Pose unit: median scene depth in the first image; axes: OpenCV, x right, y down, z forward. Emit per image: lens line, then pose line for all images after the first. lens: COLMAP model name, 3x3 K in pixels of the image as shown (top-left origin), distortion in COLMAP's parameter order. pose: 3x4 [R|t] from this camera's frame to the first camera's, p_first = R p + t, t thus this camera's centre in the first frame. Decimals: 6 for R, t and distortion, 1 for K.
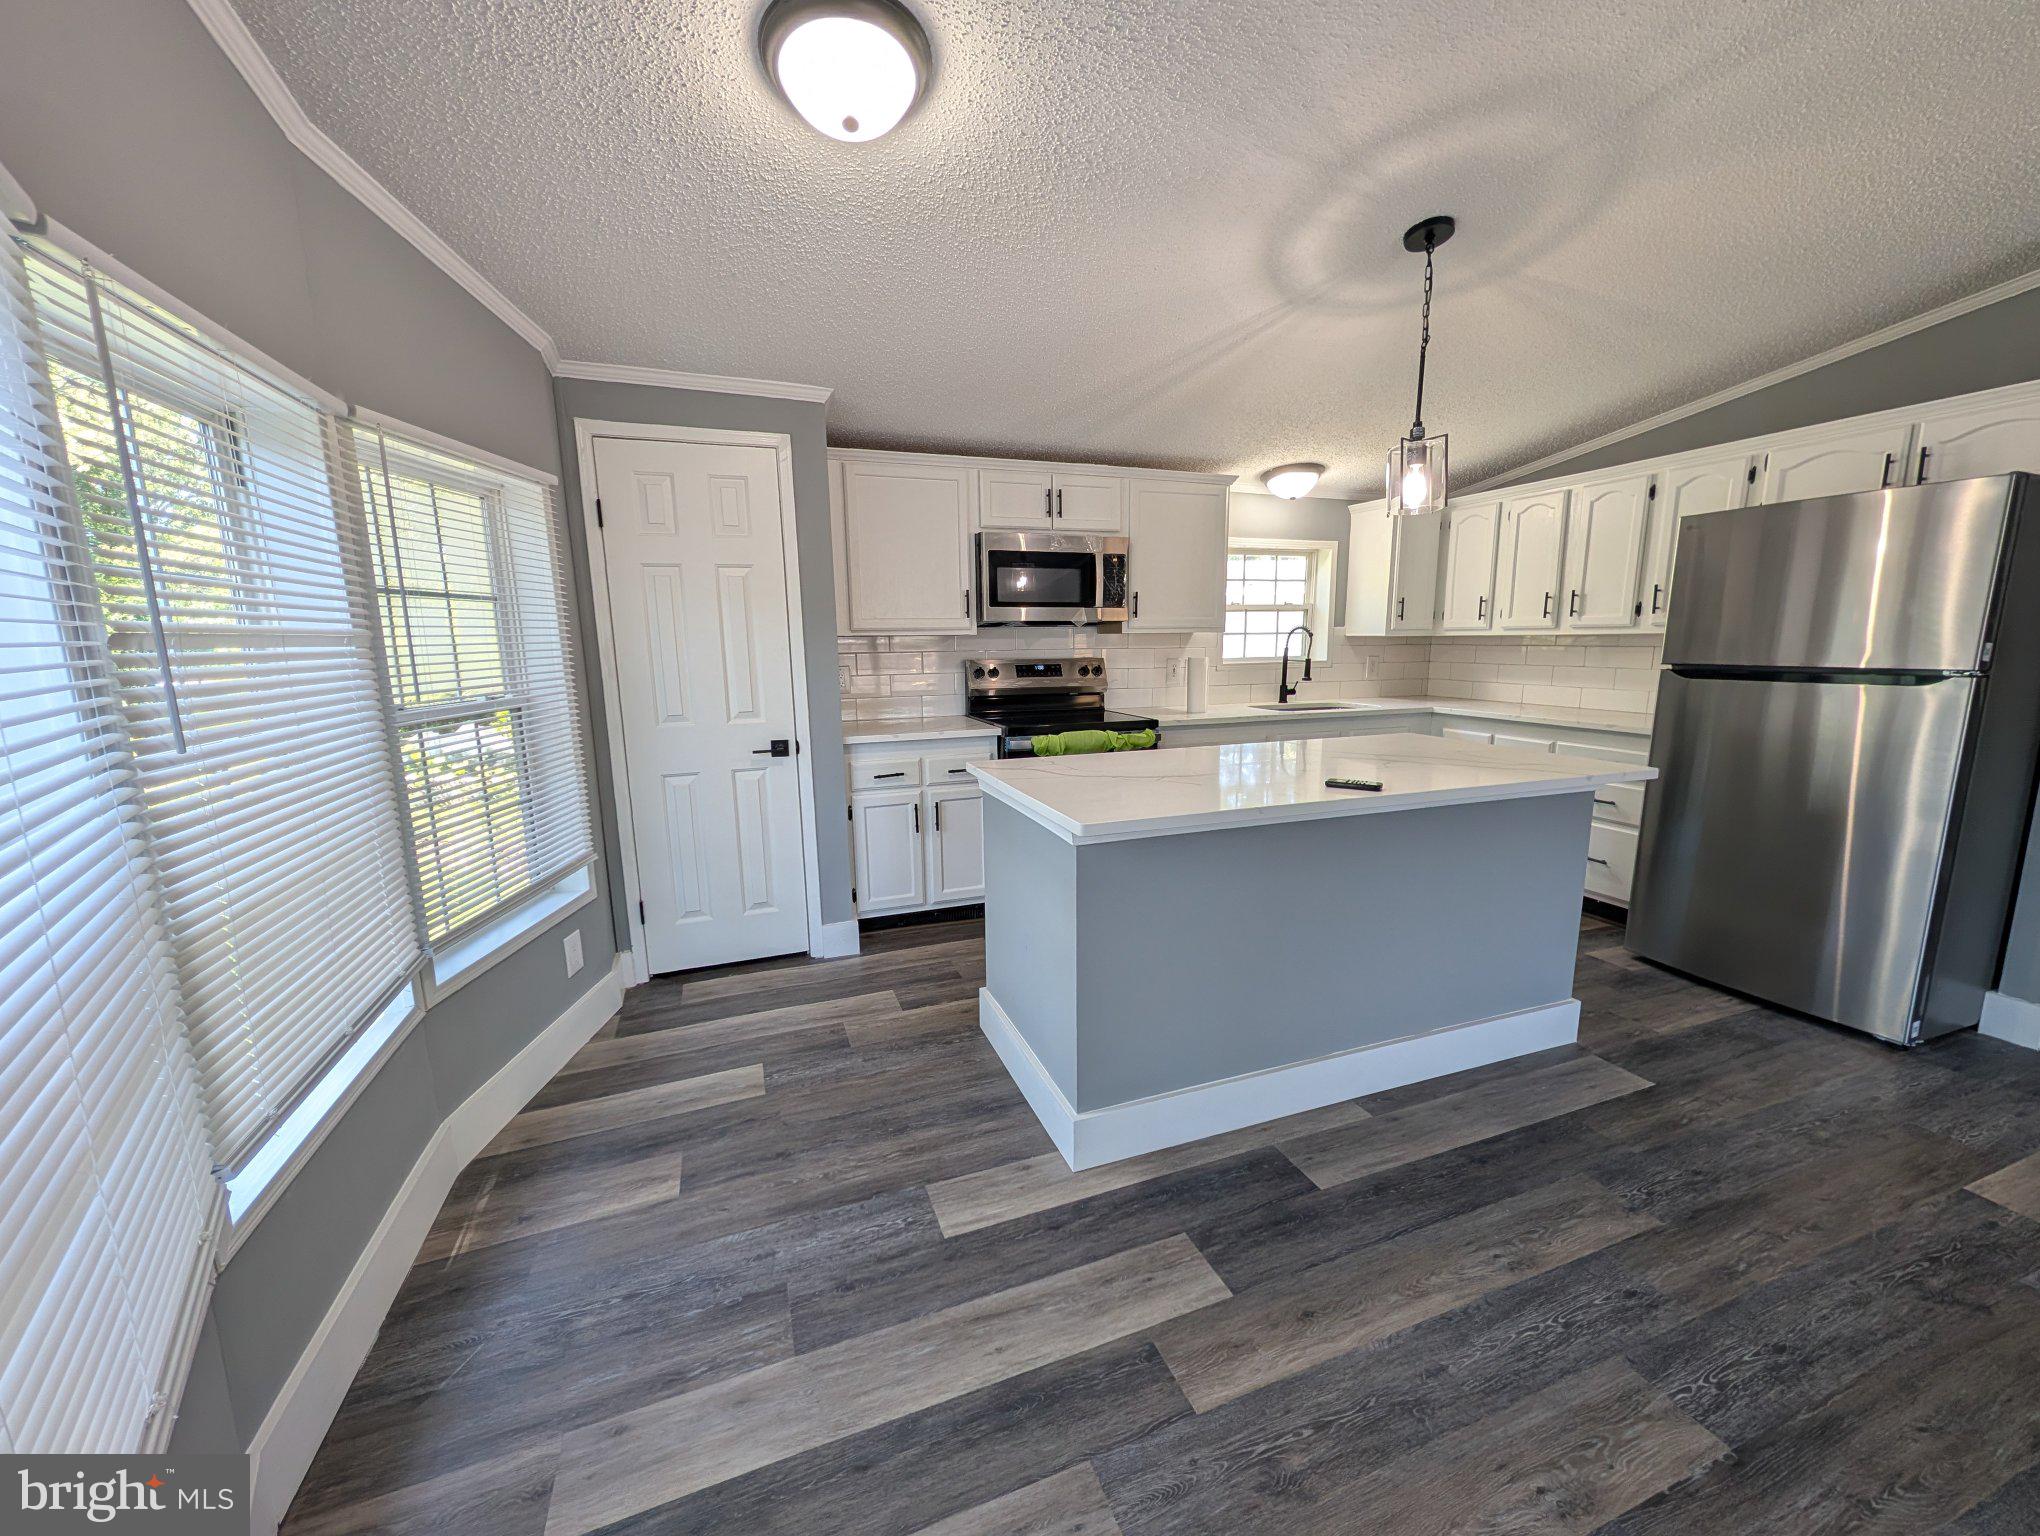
lens RADIAL K [[780.7, 0, 1031.2], [0, 780.7, 769.3], [0, 0, 1]] dist [0.000215, -0.000018]
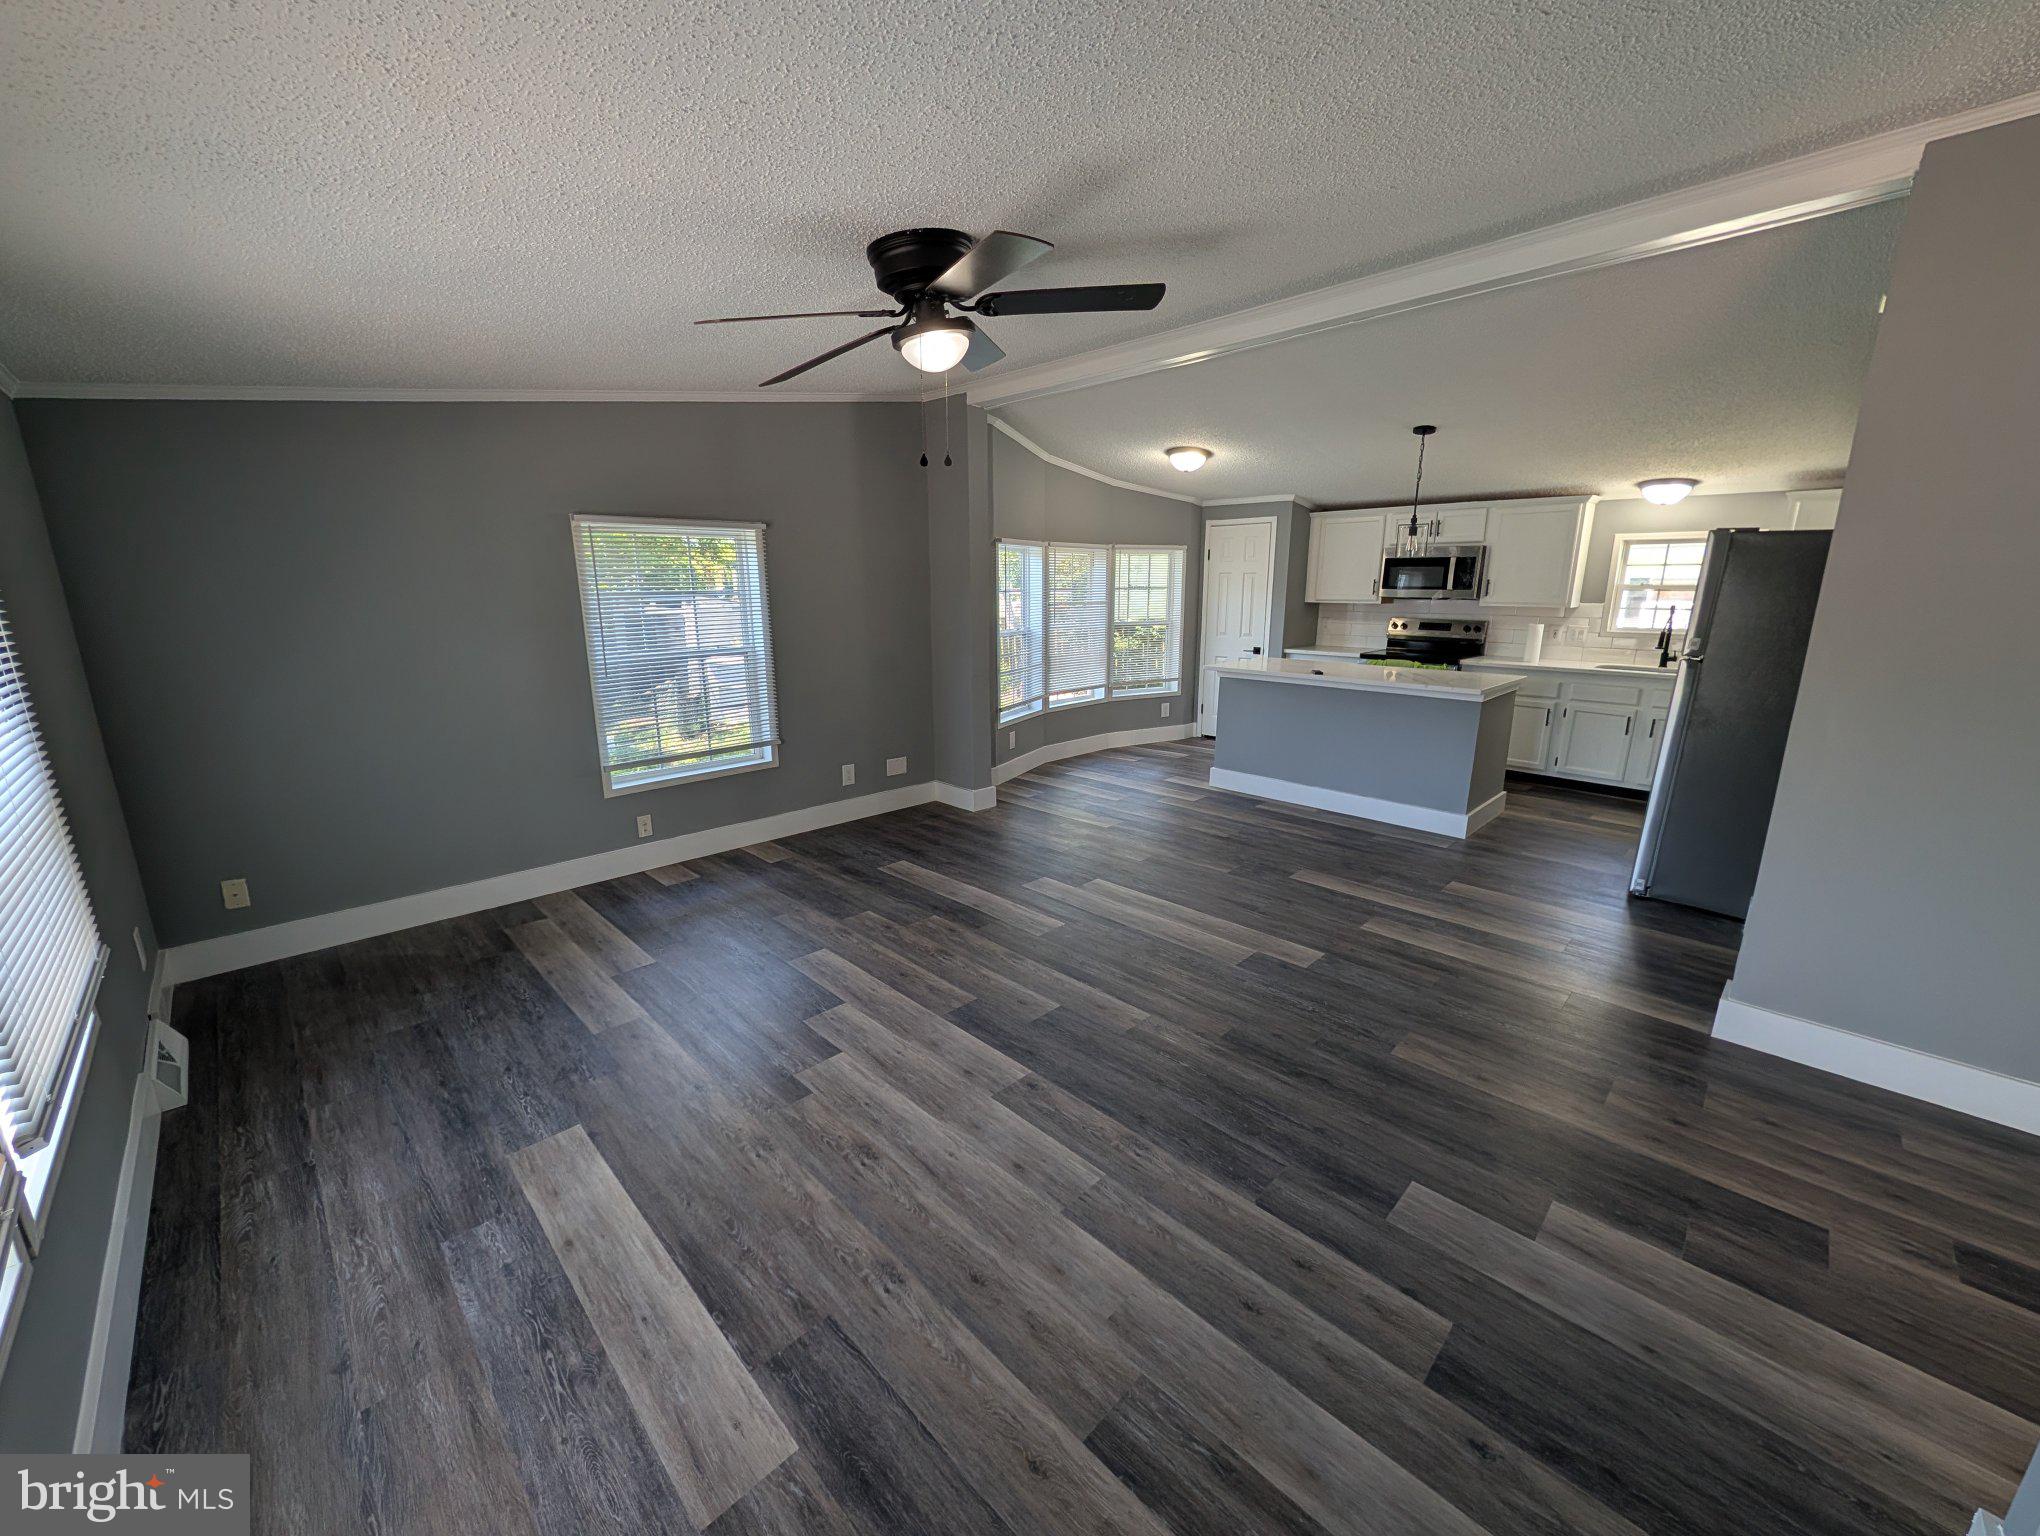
lens RADIAL K [[780.7, 0, 1031.2], [0, 780.7, 769.3], [0, 0, 1]] dist [0.000215, -0.000018]
pose [[0.420856, 0.220239, -0.879986, 1.522185], [-0.161179, 0.972799, 0.166384, 0.038765], [0.892693, 0.071811, 0.444907, -0.611780]]
